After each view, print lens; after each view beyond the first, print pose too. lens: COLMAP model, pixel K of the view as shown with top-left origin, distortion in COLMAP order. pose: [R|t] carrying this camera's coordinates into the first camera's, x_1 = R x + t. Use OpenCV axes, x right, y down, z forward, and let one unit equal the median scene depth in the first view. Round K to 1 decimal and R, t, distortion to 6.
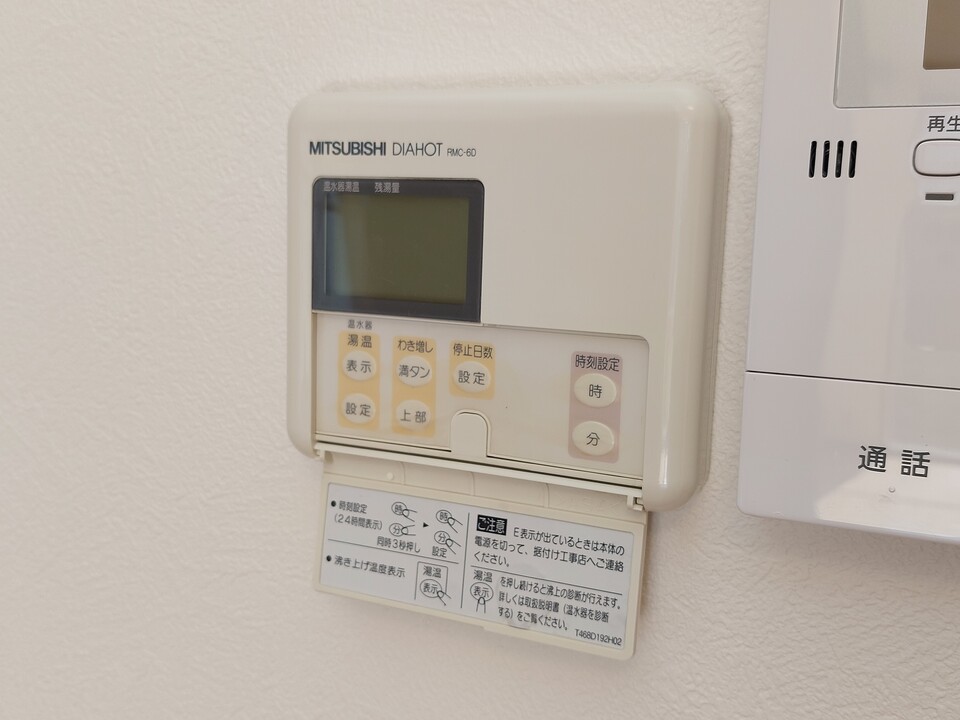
lens RADIAL K [[948.7, 0, 480.0], [0, 948.7, 360.0], [0, 0, 1]] dist [0.062694, -0.090212]
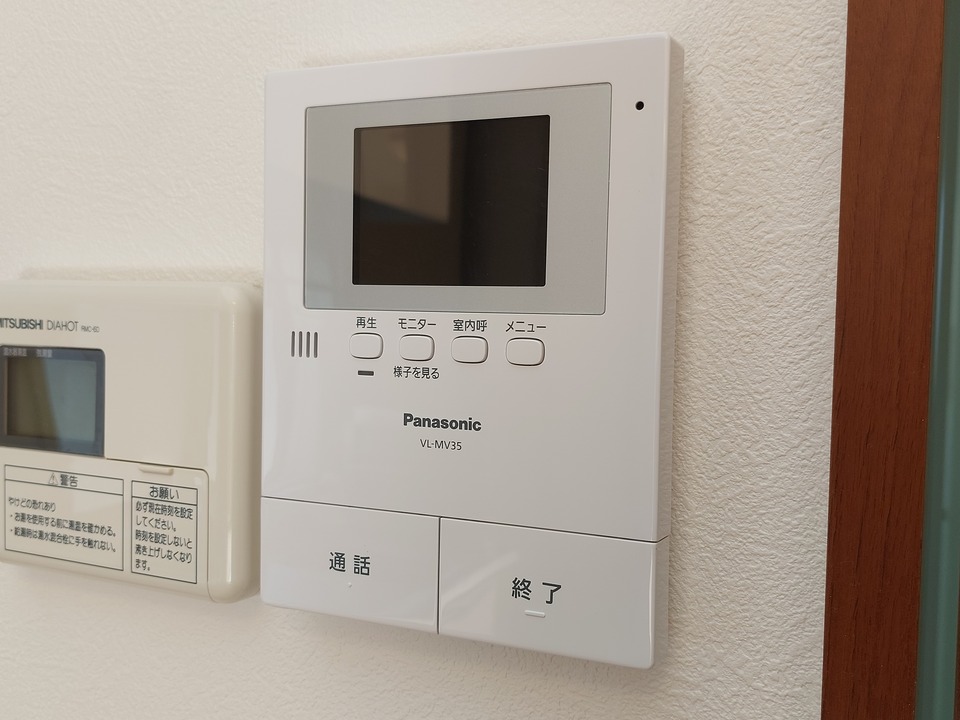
lens RADIAL K [[948.7, 0, 480.0], [0, 948.7, 360.0], [0, 0, 1]] dist [0.062694, -0.090212]
pose [[0.999823, -0.009982, -0.015974, 0.548794], [0.008550, 0.996140, -0.087360, -0.054065], [0.016785, 0.087208, 0.996049, -0.320327]]
